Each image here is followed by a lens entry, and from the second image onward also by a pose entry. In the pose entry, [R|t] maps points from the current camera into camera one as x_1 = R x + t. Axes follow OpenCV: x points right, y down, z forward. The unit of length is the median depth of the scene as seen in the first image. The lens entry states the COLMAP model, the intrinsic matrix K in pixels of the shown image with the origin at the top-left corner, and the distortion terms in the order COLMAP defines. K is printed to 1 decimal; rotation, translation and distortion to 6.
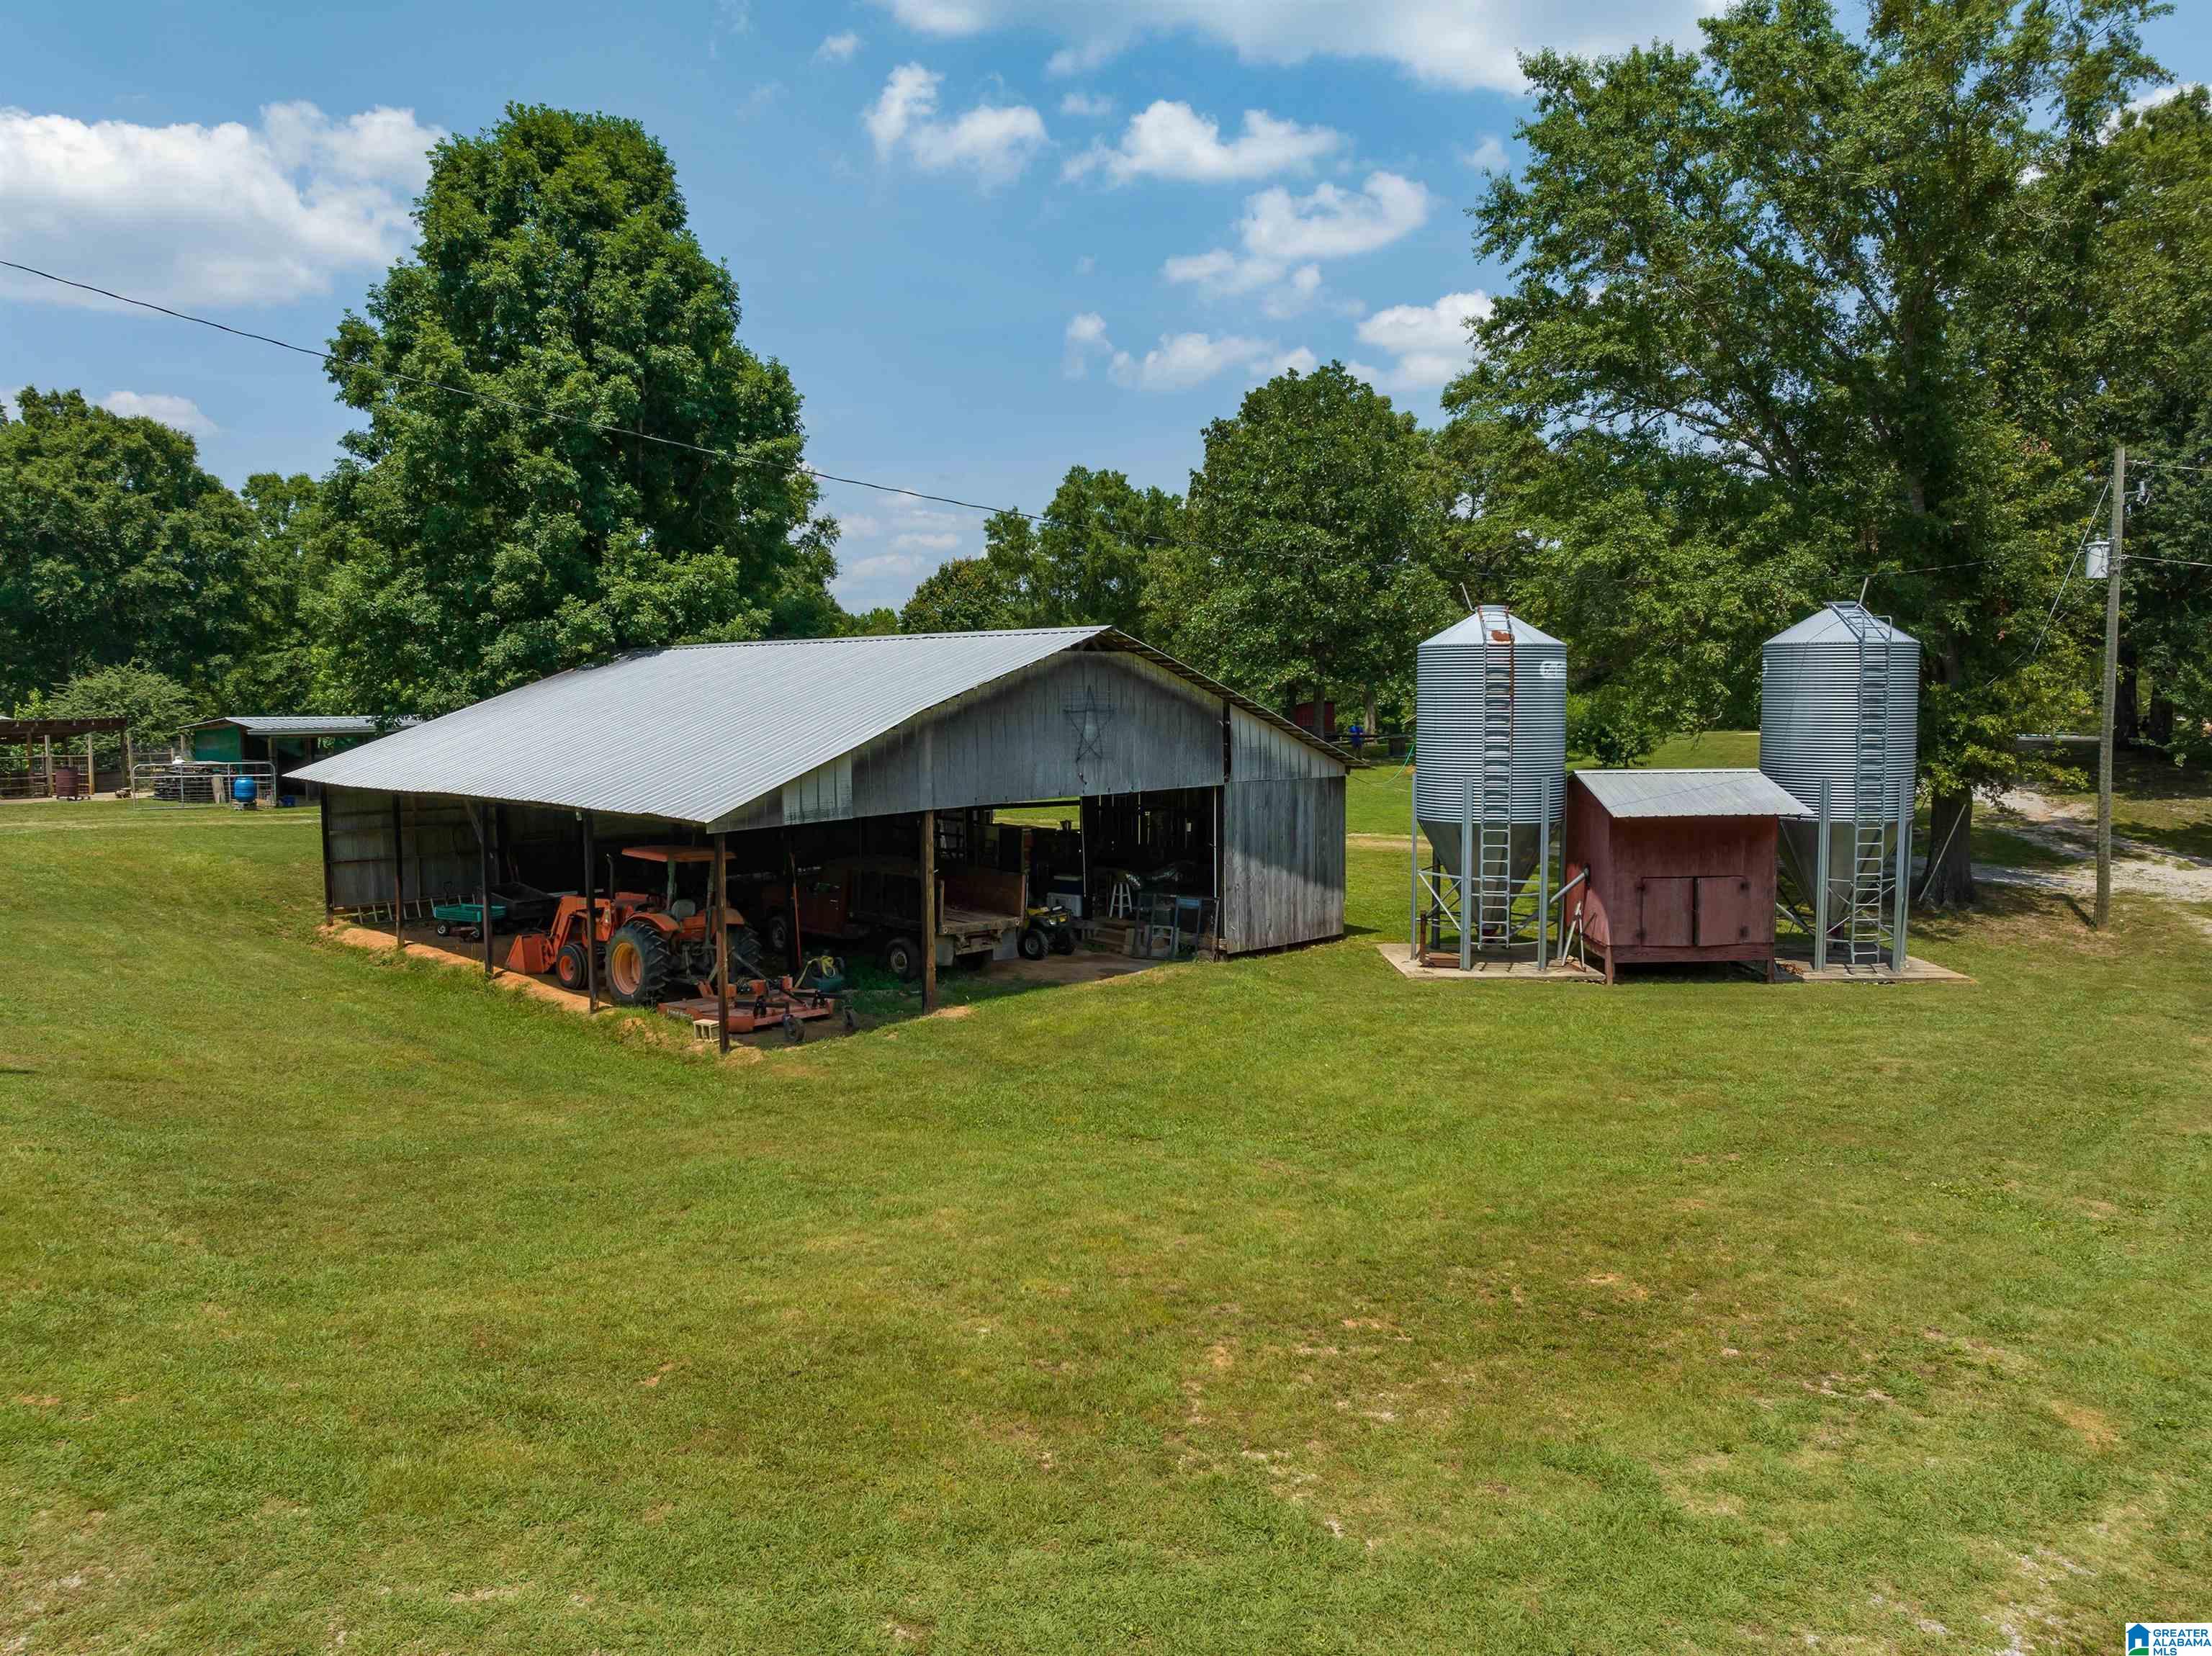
lens RADIAL K [[1582.0, 0, 1106.0], [0, 1582.0, 828.0], [0, 0, 1]] dist [-0.031948, -0.004739]
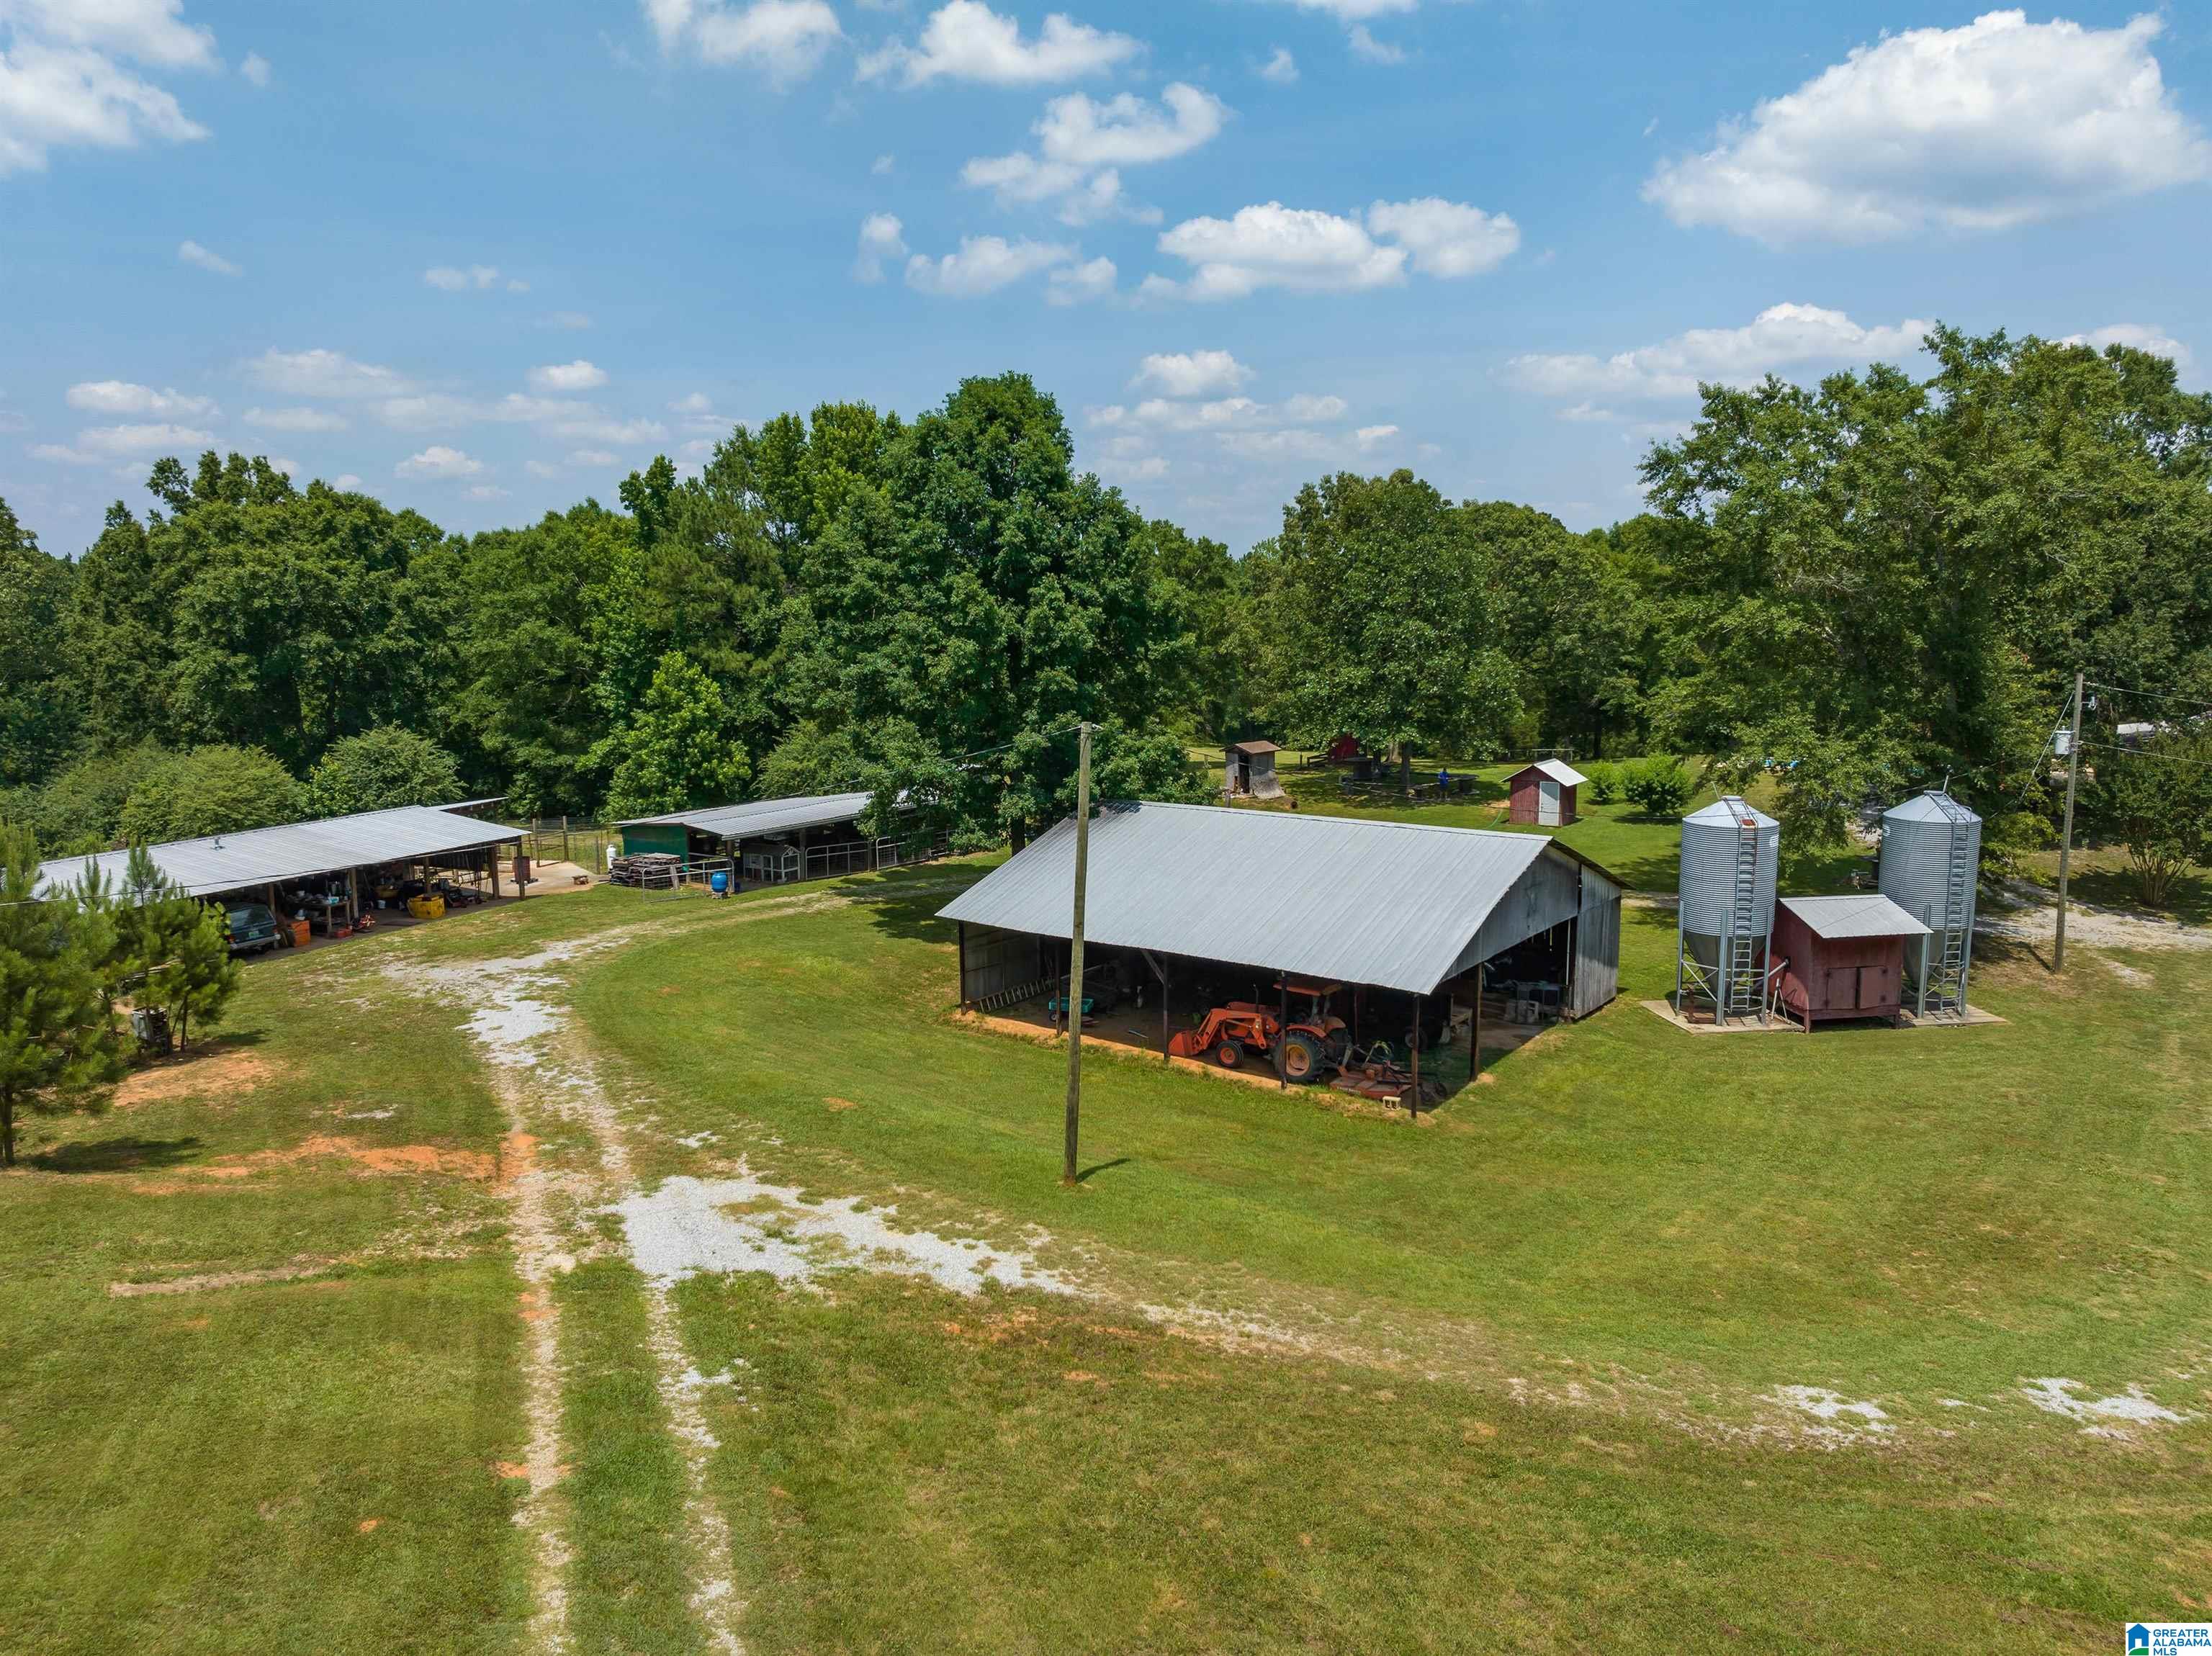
lens RADIAL K [[1579.7, 0, 1106.0], [0, 1579.7, 828.0], [0, 0, 1]] dist [-0.040075, -0.000564]
pose [[0.991545, -0.020479, 0.128135, -0.504131], [0.012820, 0.998097, 0.060319, -0.183097], [-0.129127, -0.058166, 0.989921, -0.421070]]
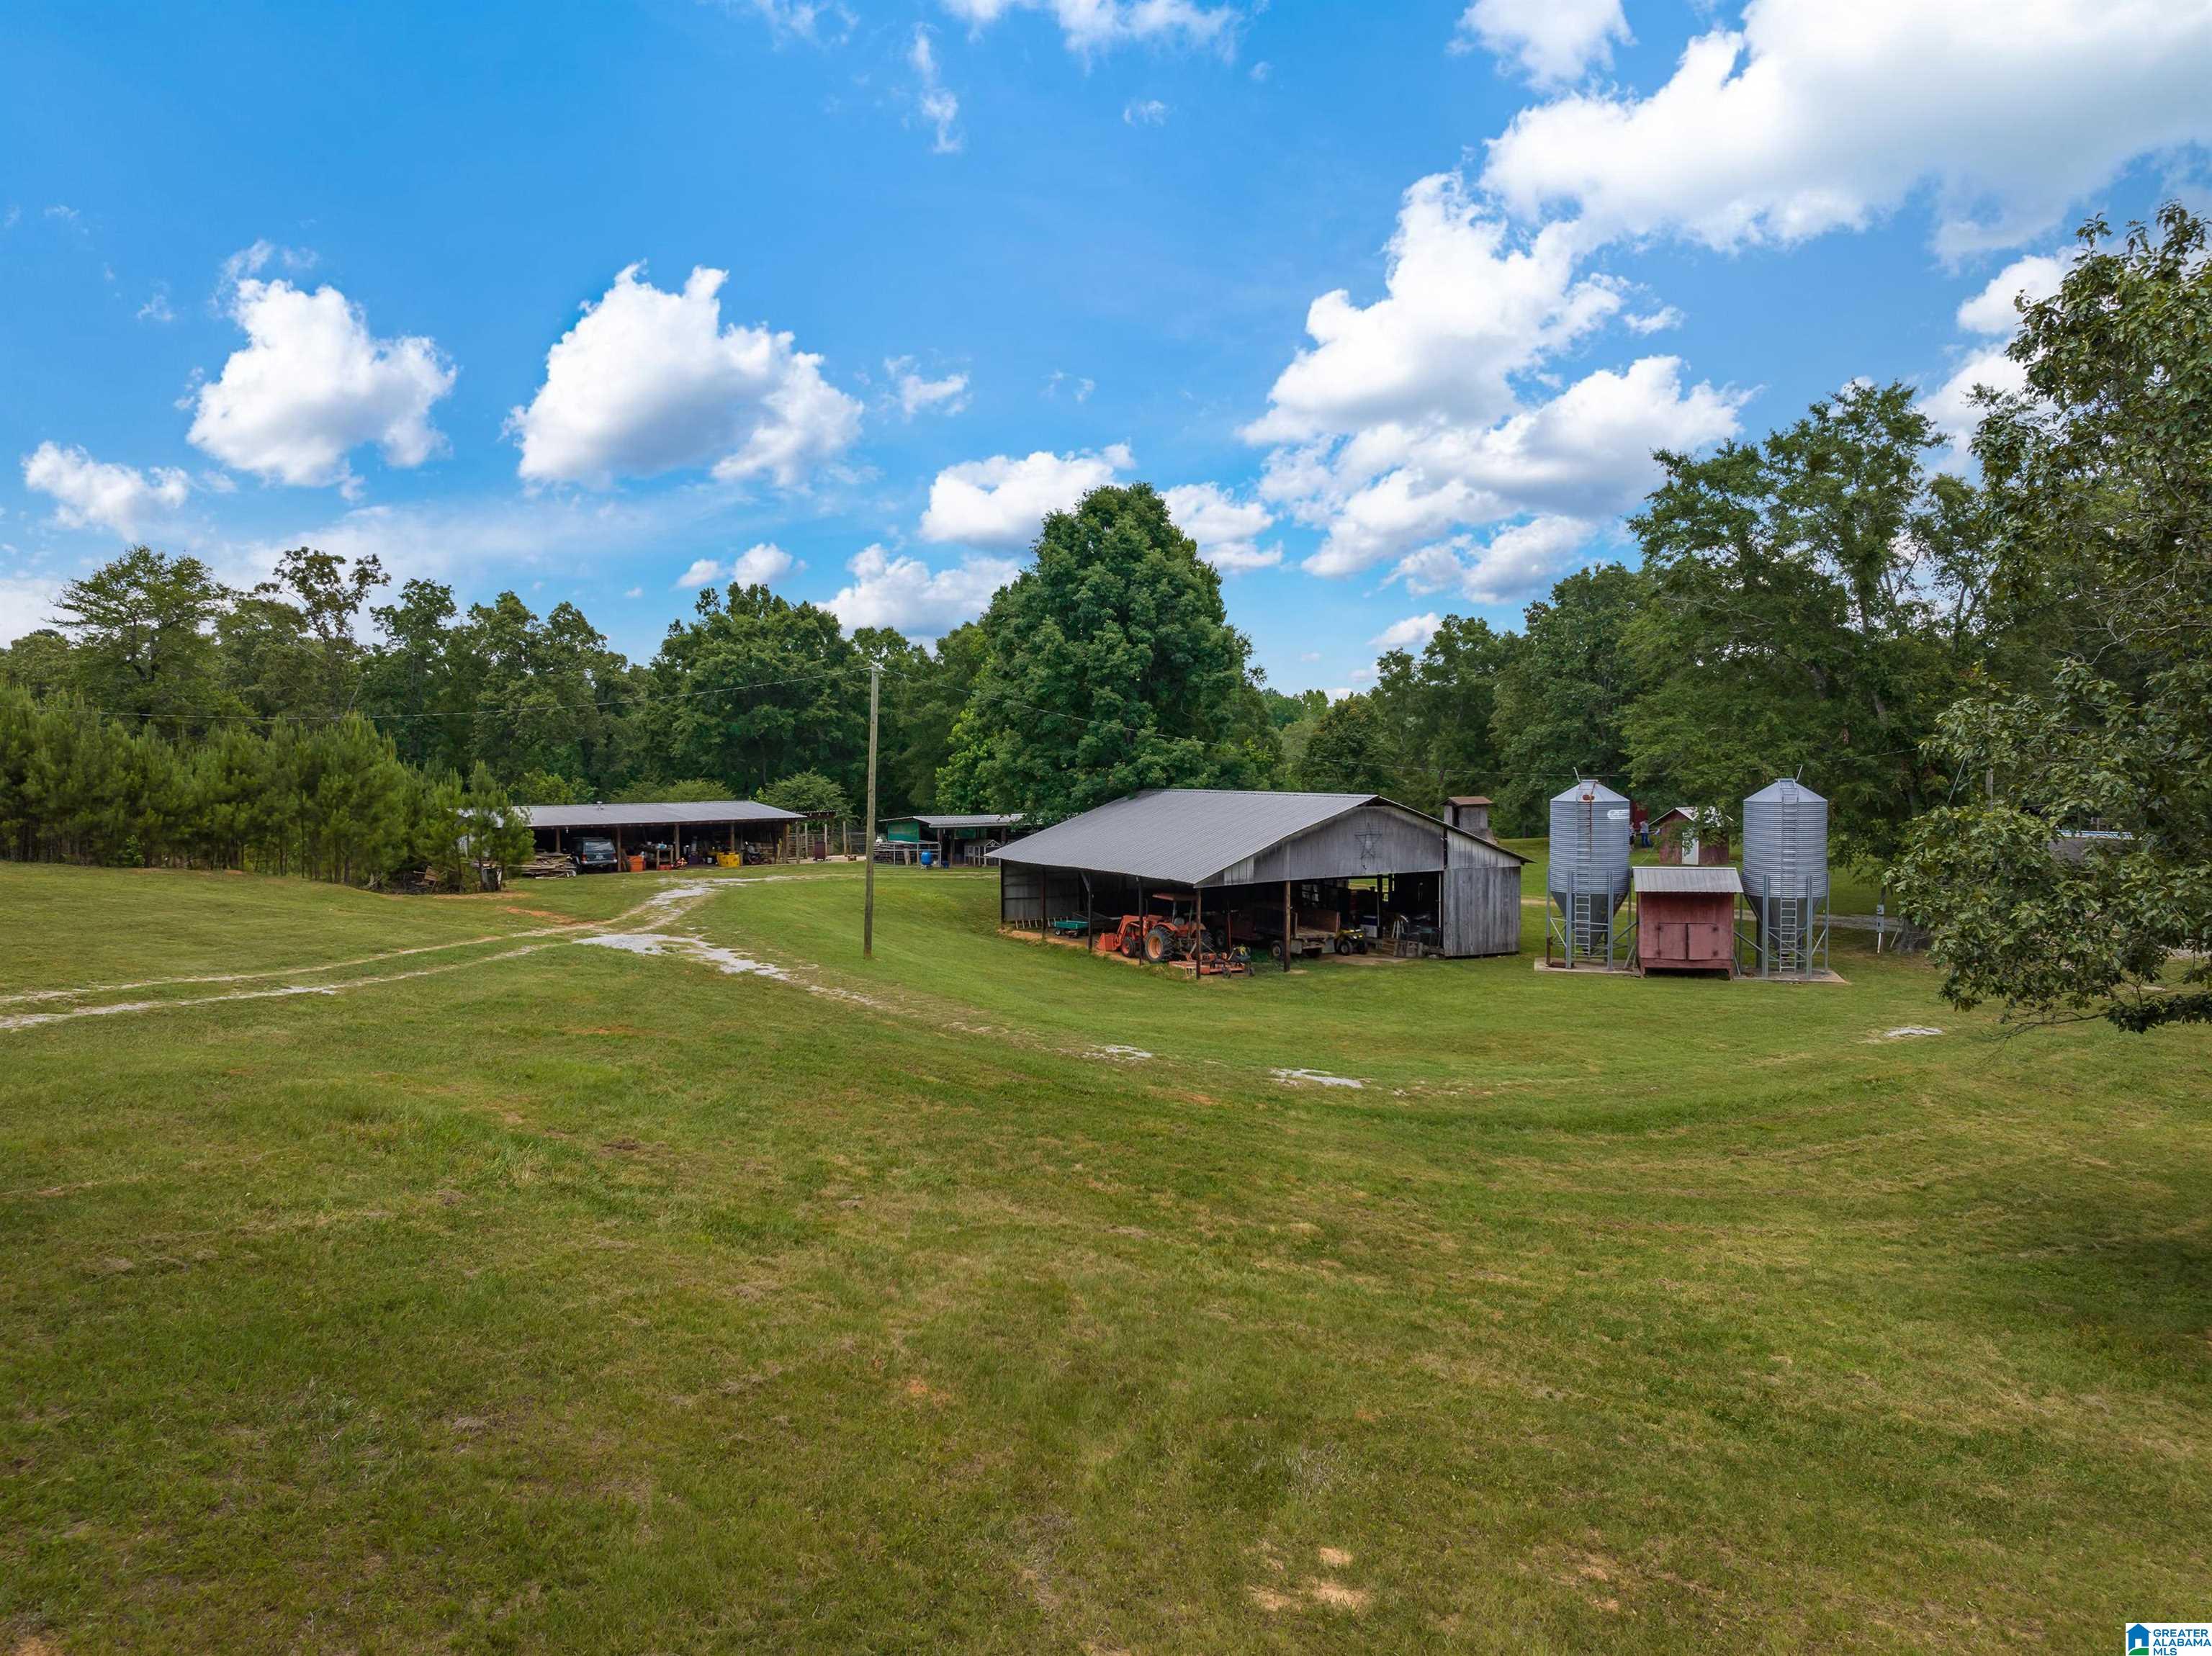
lens RADIAL K [[1582.0, 0, 1106.0], [0, 1582.0, 828.0], [0, 0, 1]] dist [-0.031948, -0.004739]
pose [[0.962197, 0.014356, -0.271975, 0.173243], [-0.024999, 0.999050, -0.035708, 0.000700], [0.271204, 0.041157, 0.961641, -0.859141]]
